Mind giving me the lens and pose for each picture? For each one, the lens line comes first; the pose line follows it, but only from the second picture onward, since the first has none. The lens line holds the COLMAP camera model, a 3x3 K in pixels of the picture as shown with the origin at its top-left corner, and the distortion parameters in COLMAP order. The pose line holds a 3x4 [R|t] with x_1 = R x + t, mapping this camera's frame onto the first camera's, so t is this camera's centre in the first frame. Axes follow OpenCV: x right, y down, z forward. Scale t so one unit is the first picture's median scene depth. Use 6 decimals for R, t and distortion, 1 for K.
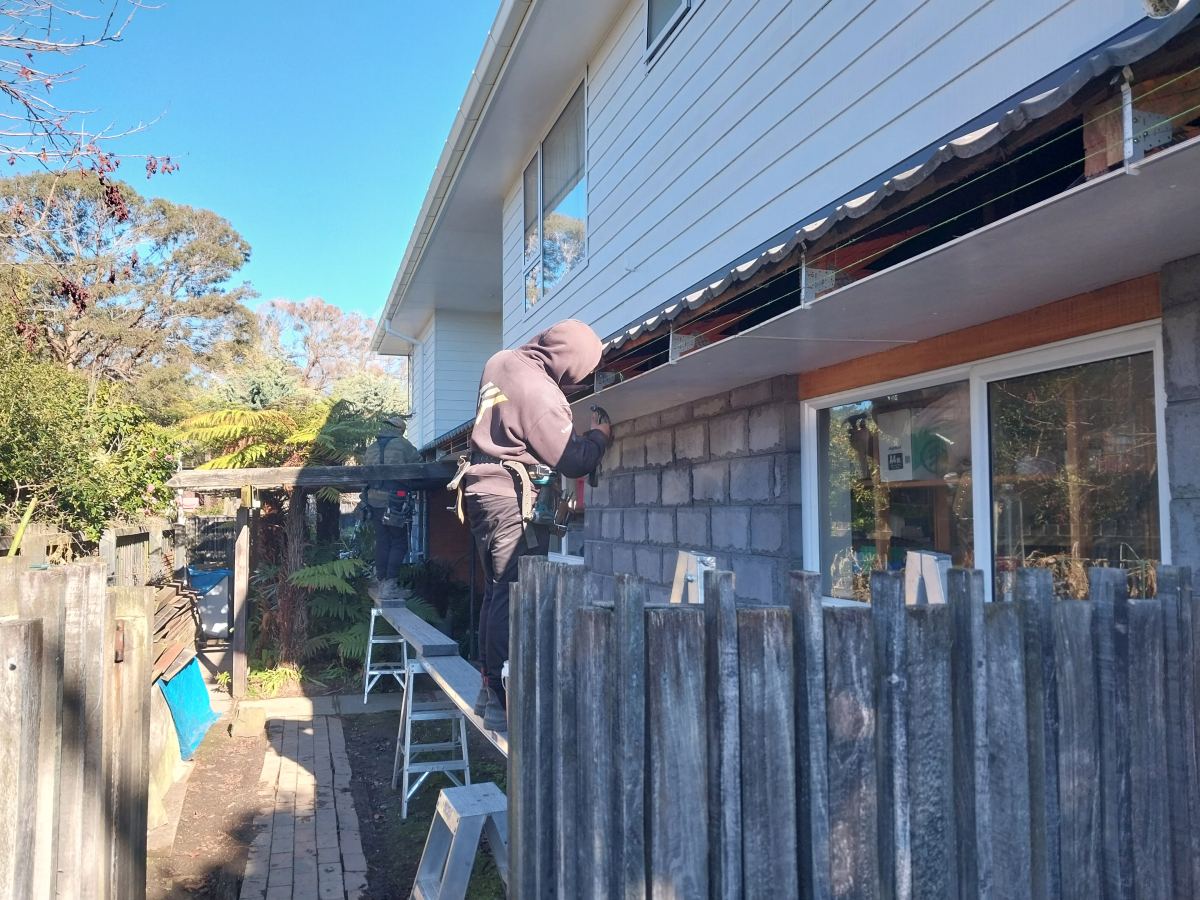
lens RADIAL K [[962.1, 0, 595.4], [0, 962.1, 452.5], [0, 0, 1]] dist [0.002970, 0.019848]
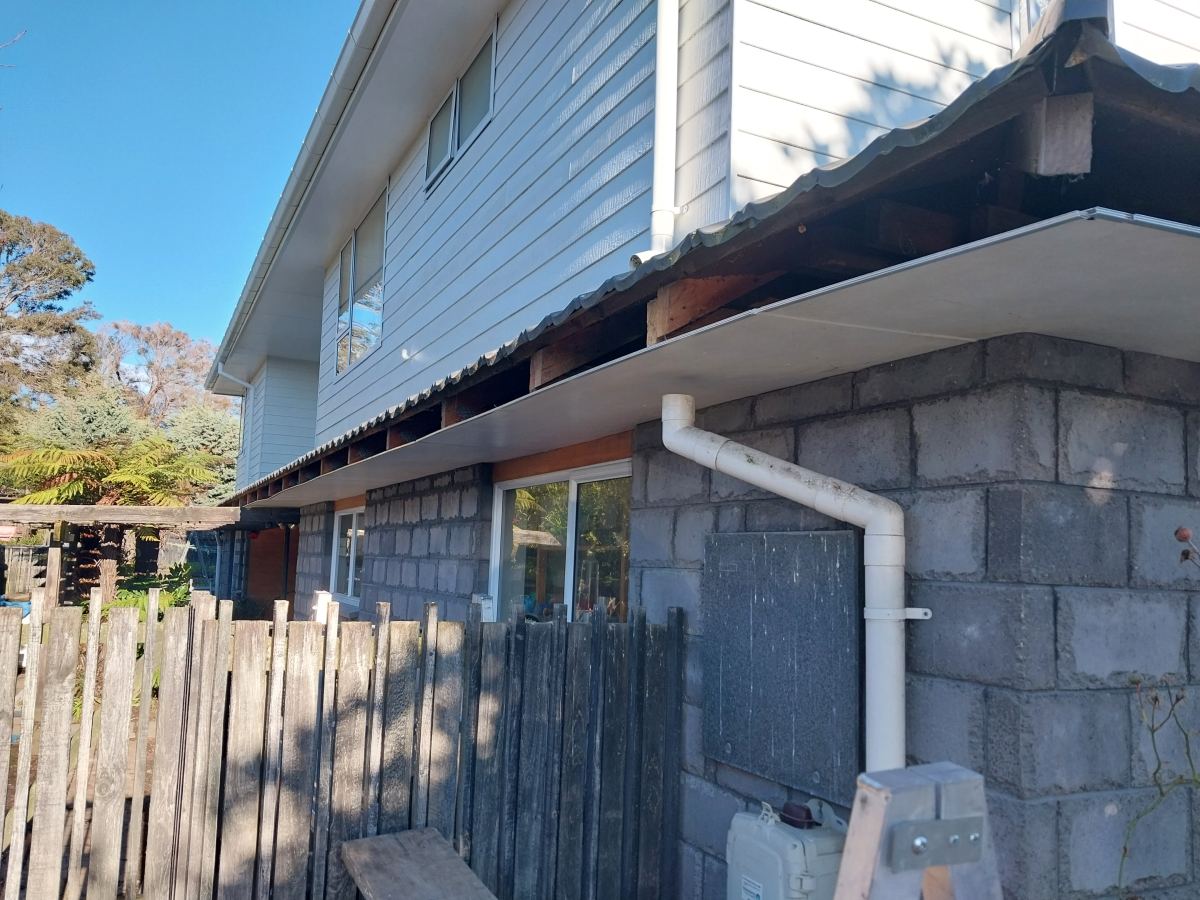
lens RADIAL K [[962.4, 0, 594.9], [0, 962.4, 468.5], [0, 0, 1]] dist [0.096546, -0.188608]
pose [[0.989136, 0.049017, 0.138592, 0.117101], [-0.044697, 0.998418, -0.034116, -0.024112], [-0.140045, 0.027551, 0.989762, -0.243759]]
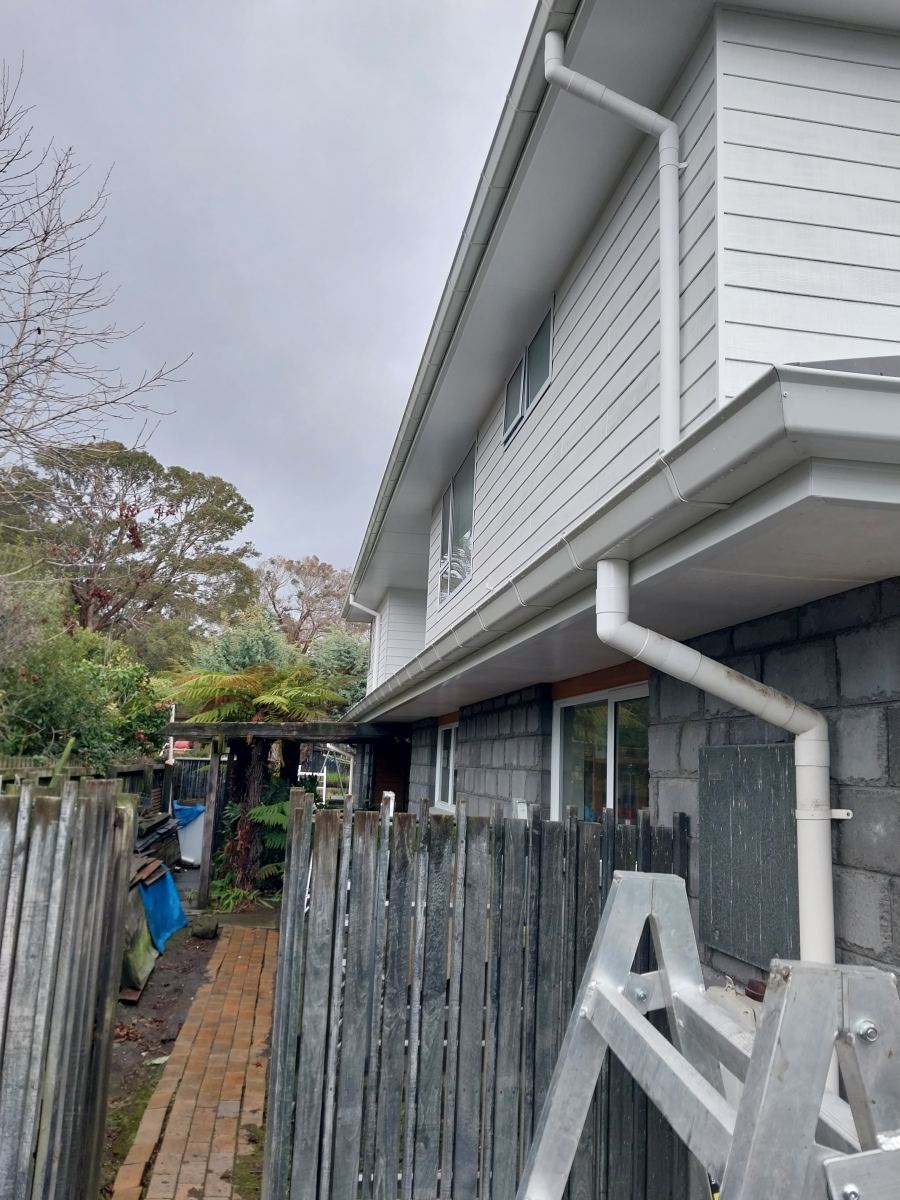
lens RADIAL K [[962.4, 0, 434.3], [0, 962.4, 599.5], [0, 0, 1]] dist [0.096546, -0.188608]
pose [[0.987701, 0.020225, -0.155042, 0.184229], [-0.037398, 0.993375, -0.108661, -0.028681], [0.151817, 0.113123, 0.981914, -0.370314]]
